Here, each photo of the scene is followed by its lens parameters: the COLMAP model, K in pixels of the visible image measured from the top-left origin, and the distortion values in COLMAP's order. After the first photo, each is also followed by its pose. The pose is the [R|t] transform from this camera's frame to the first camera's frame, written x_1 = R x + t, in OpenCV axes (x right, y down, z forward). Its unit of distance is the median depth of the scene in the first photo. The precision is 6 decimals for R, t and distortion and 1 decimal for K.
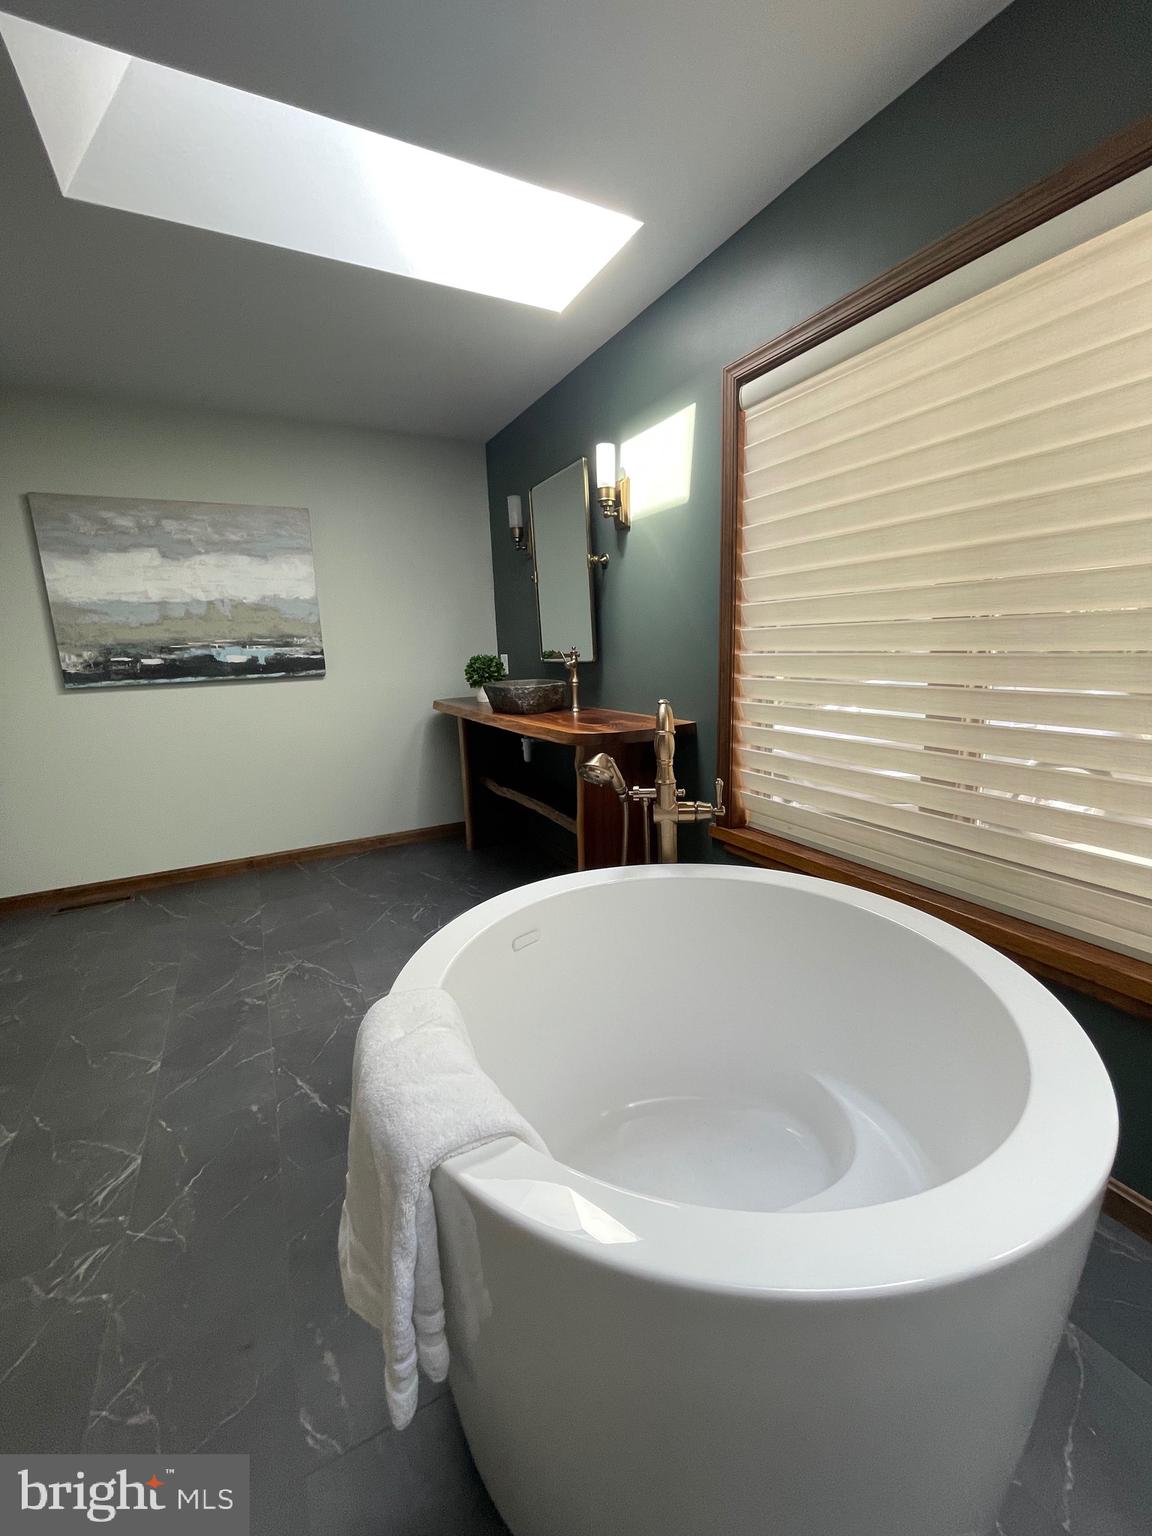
lens RADIAL K [[619.4, 0, 569.3], [0, 619.4, 767.9], [0, 0, 1]] dist [-0.008634, 0.000289]
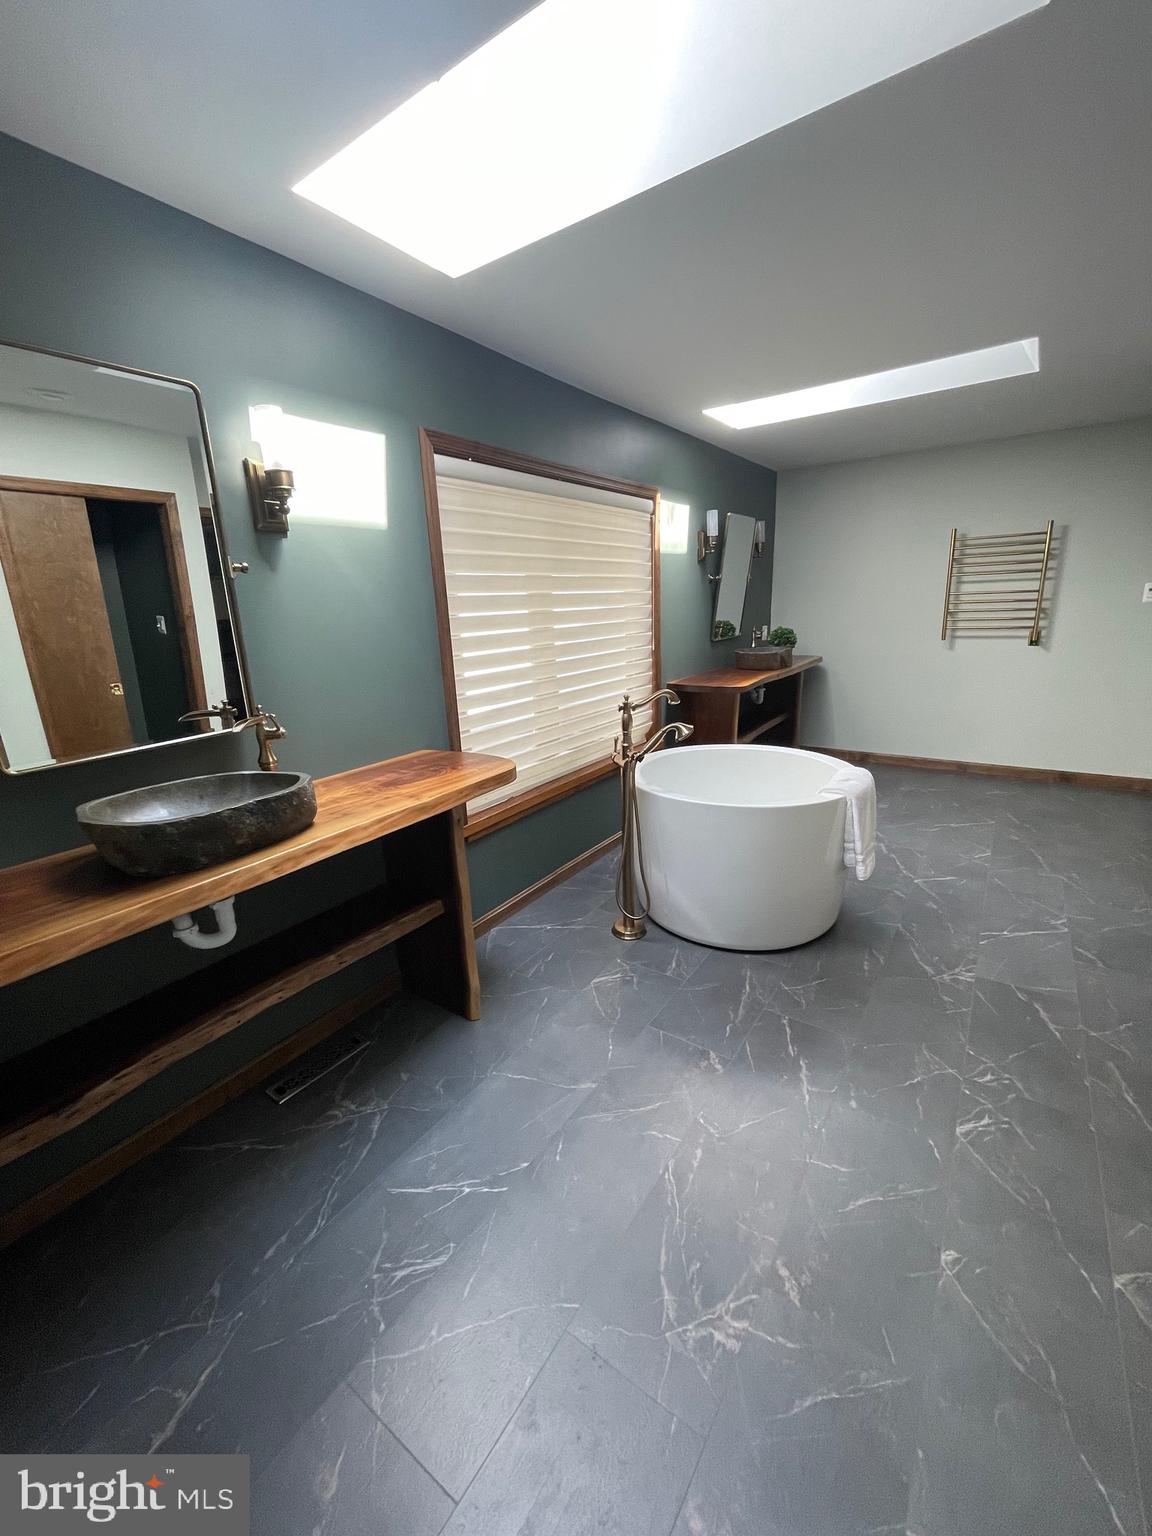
lens RADIAL K [[619.4, 0, 568.9], [0, 619.4, 769.4], [0, 0, 1]] dist [-0.008634, 0.000289]
pose [[-0.457469, -0.180482, 0.870717, -0.964369], [0.223091, 0.924575, 0.308856, -0.367113], [-0.860786, 0.335541, -0.382700, 1.422069]]
